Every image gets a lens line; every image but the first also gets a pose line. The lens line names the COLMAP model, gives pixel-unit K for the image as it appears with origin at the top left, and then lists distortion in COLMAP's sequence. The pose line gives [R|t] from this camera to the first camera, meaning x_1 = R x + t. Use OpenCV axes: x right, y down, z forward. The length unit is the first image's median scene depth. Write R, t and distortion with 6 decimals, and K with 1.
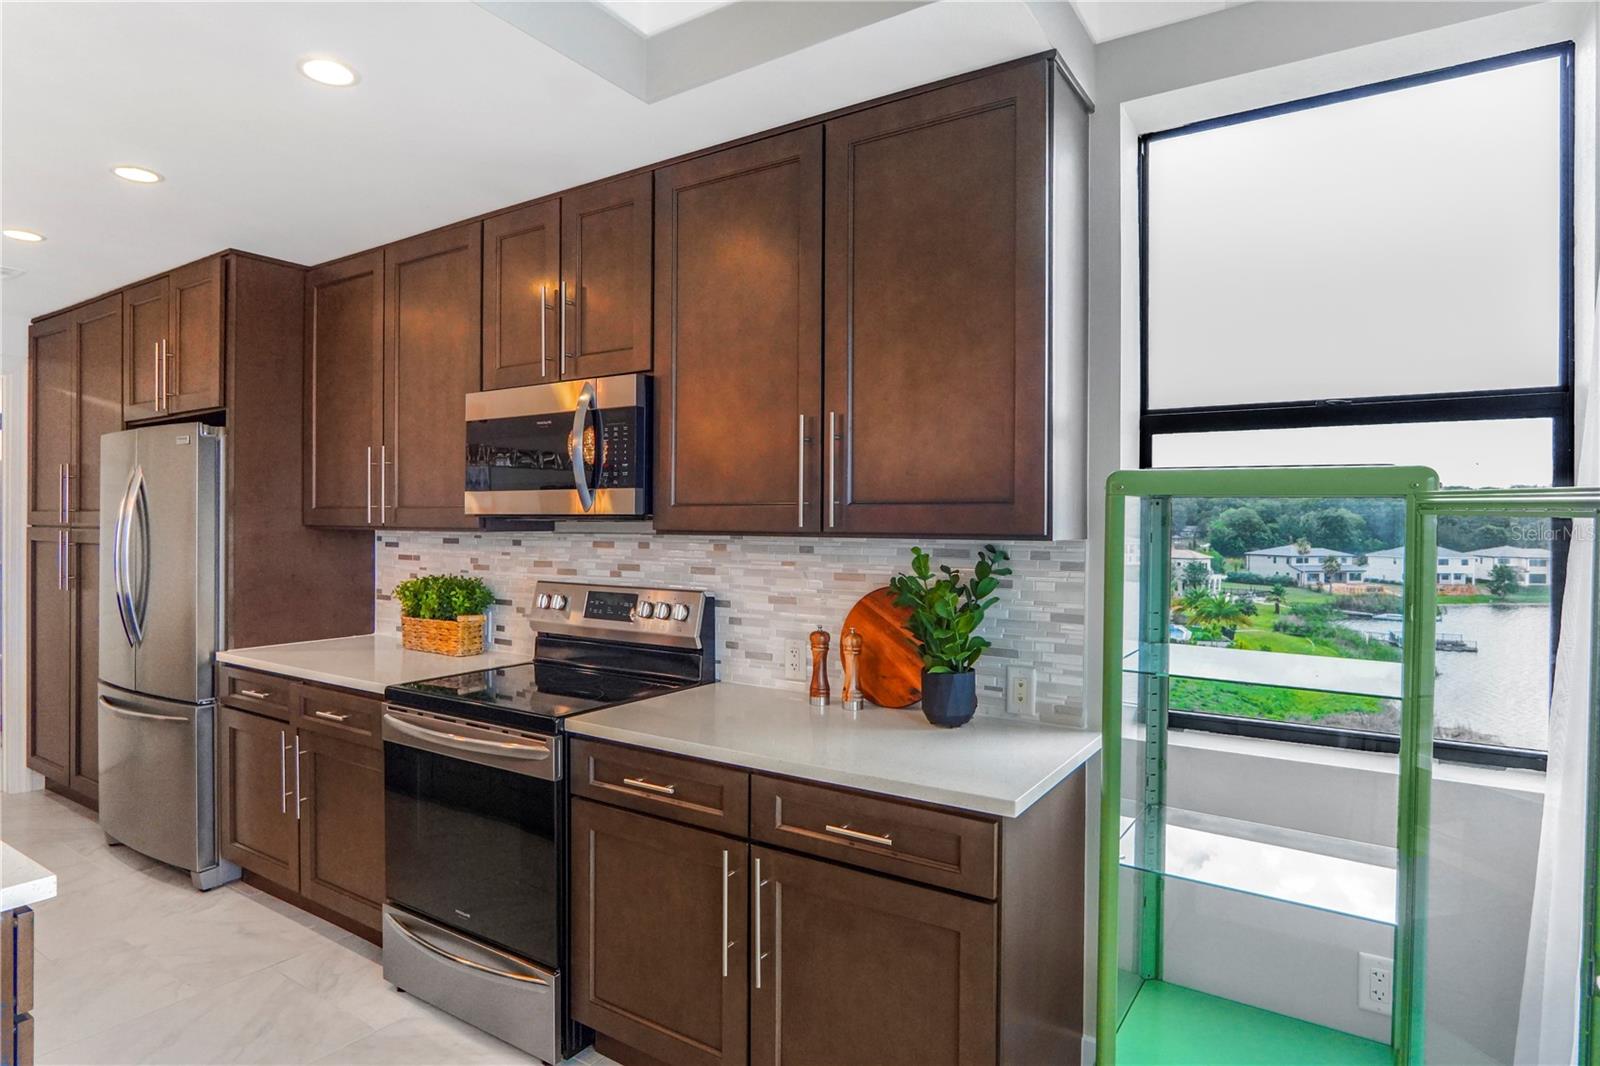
lens RADIAL K [[886.4, 0, 801.7], [0, 886.4, 528.5], [0, 0, 1]] dist [-0.027715, 0.002103]
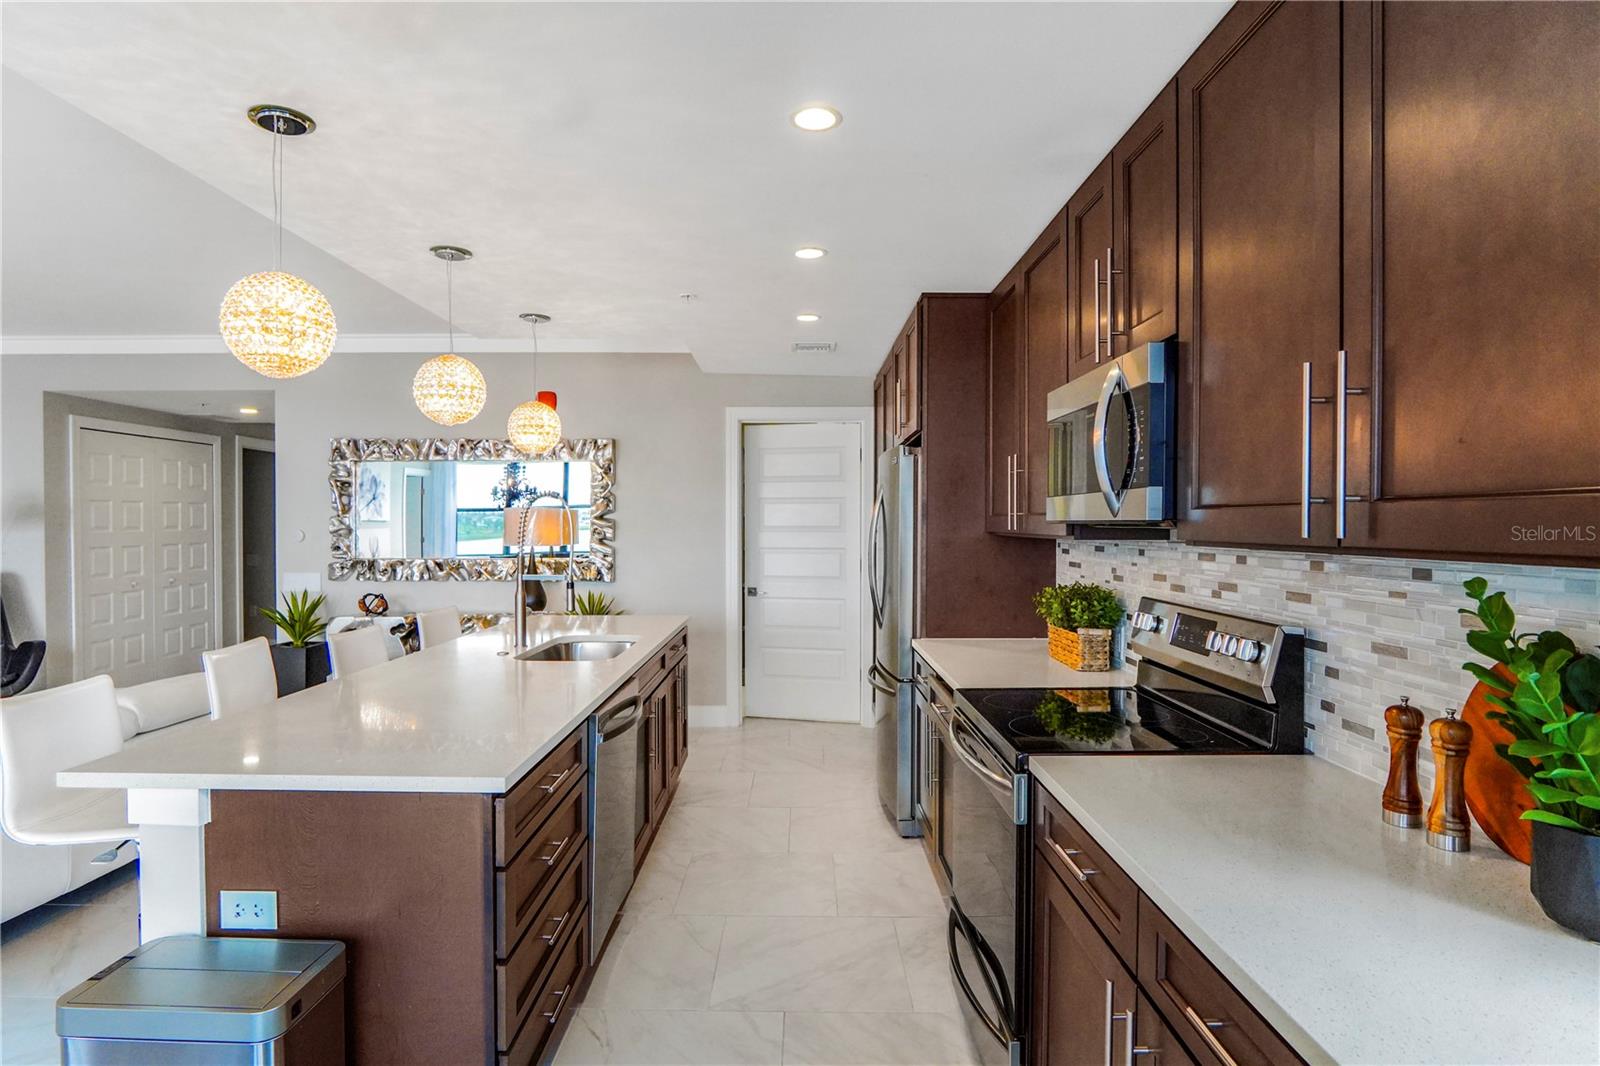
lens RADIAL K [[855.8, 0, 790.6], [0, 855.8, 534.8], [0, 0, 1]] dist [-0.019863, 0.002546]
pose [[0.545340, 0.008006, -0.838177, 0.261167], [-0.008477, 0.999956, 0.004035, -0.002952], [0.838172, 0.004904, 0.545384, 0.291498]]
